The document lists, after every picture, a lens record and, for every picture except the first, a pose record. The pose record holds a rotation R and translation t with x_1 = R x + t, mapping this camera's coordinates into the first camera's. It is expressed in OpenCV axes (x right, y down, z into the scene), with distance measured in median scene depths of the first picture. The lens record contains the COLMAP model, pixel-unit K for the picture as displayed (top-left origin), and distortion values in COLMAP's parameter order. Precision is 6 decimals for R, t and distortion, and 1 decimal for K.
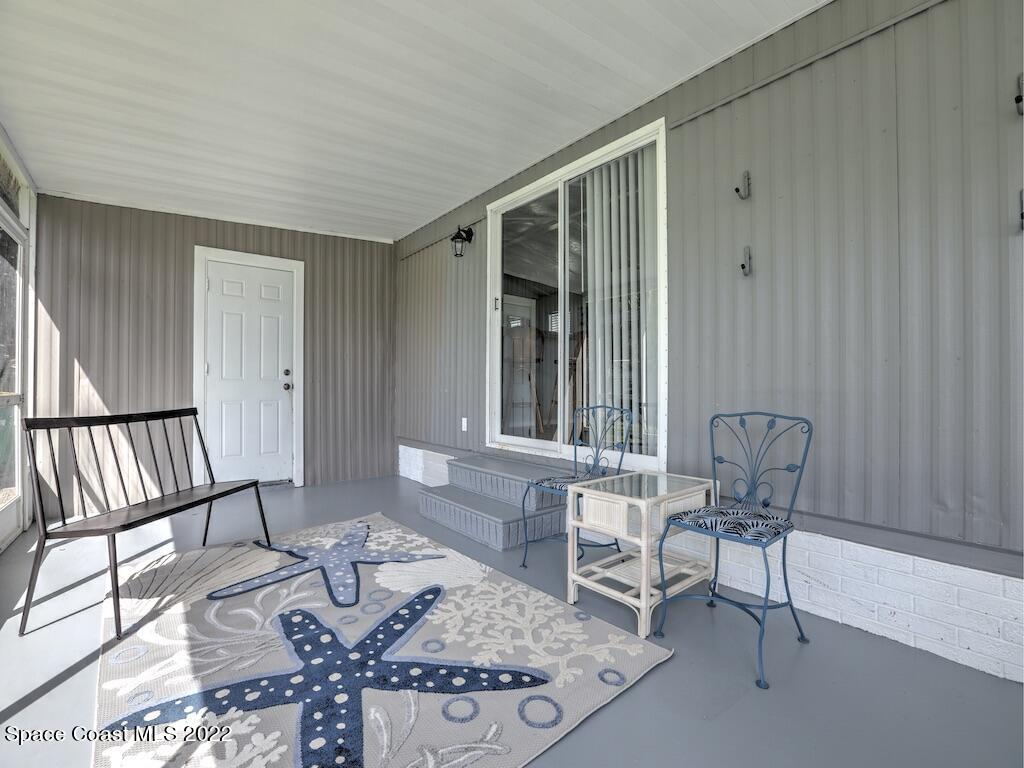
lens RADIAL K [[465.9, 0, 514.0], [0, 465.9, 381.6], [0, 0, 1]] dist [-0.046695, 0.016532]
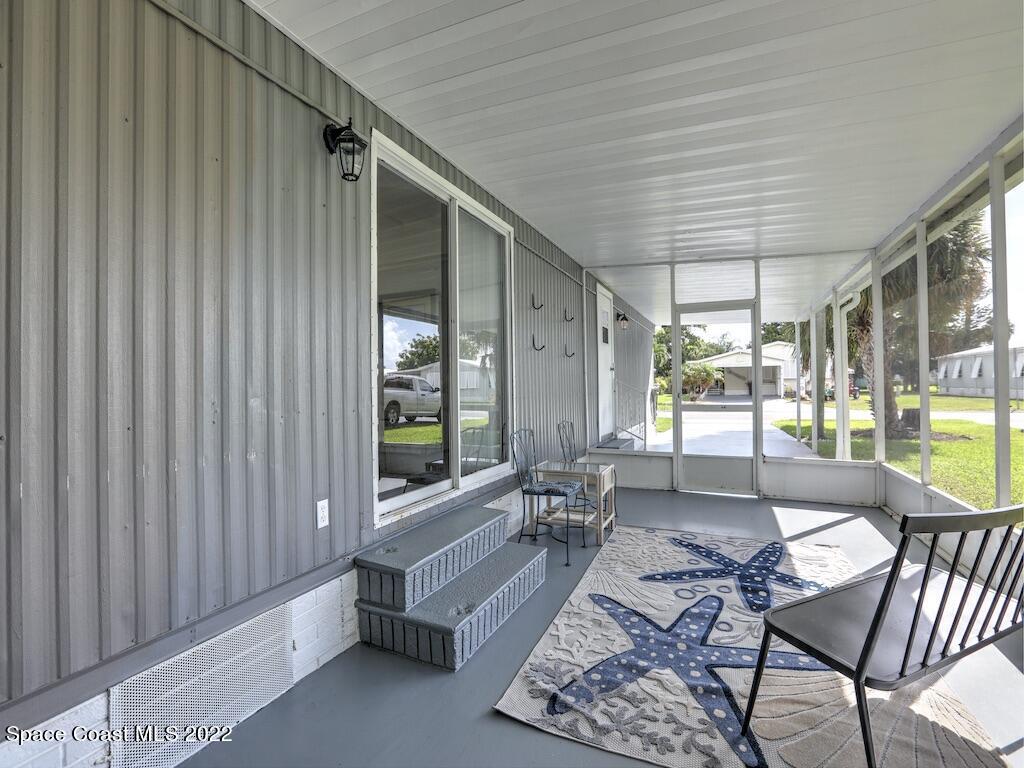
lens RADIAL K [[465.9, 0, 514.0], [0, 465.9, 381.6], [0, 0, 1]] dist [-0.046695, 0.016532]
pose [[-0.447916, 0.011965, 0.893995, -1.291758], [-0.002385, 0.999891, -0.014577, -0.079173], [-0.894072, -0.008662, -0.447839, 2.143047]]
